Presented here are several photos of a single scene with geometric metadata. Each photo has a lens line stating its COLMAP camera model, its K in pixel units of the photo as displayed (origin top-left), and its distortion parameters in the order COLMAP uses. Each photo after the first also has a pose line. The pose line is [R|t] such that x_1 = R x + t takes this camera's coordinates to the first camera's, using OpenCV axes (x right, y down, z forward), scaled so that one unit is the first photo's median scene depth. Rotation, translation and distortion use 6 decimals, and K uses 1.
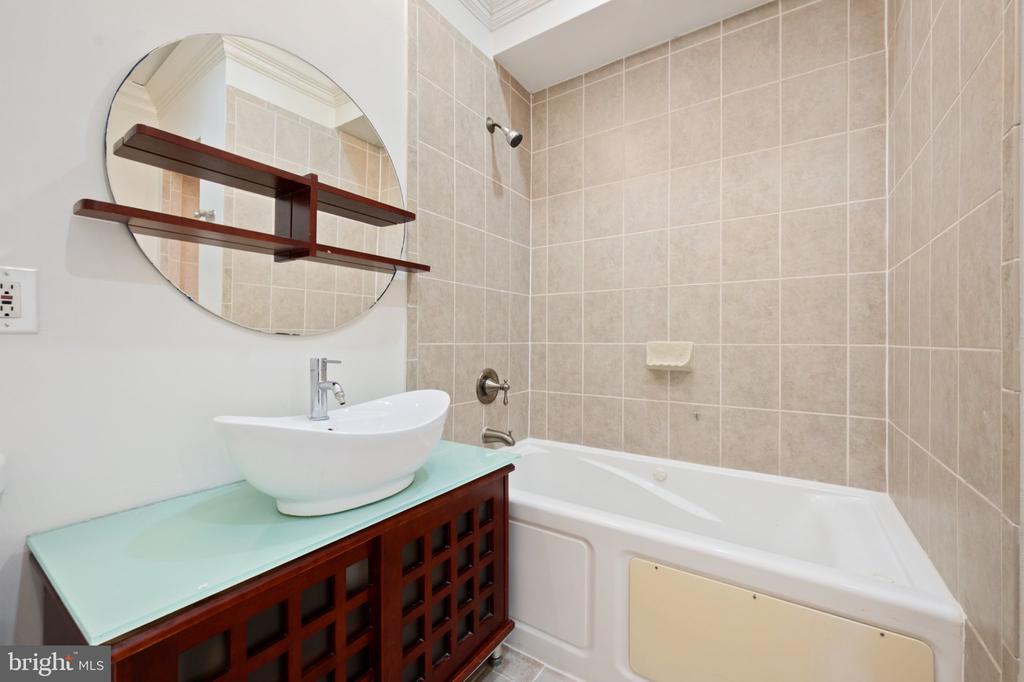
lens RADIAL K [[408.4, 0, 509.6], [0, 408.4, 340.5], [0, 0, 1]] dist [0.000956, -0.000034]
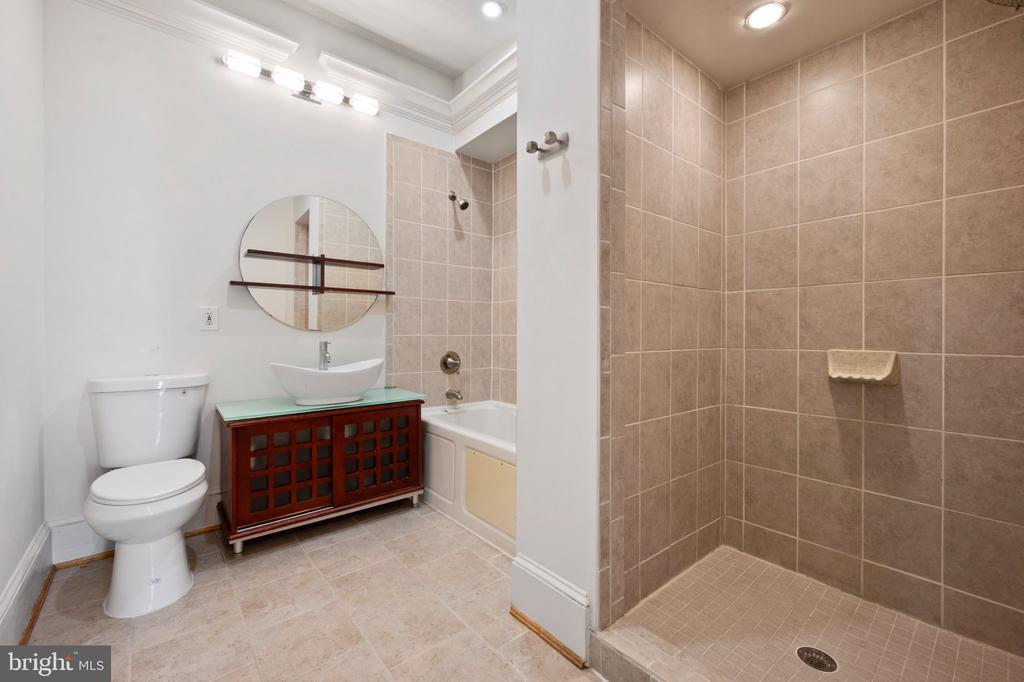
lens RADIAL K [[408.4, 0, 515.0], [0, 408.4, 337.9], [0, 0, 1]] dist [0.000956, -0.000034]
pose [[0.961694, 0.003687, -0.274101, 0.631749], [-0.001144, 0.999955, 0.009436, 0.001876], [0.274123, -0.008761, 0.961655, -0.455065]]
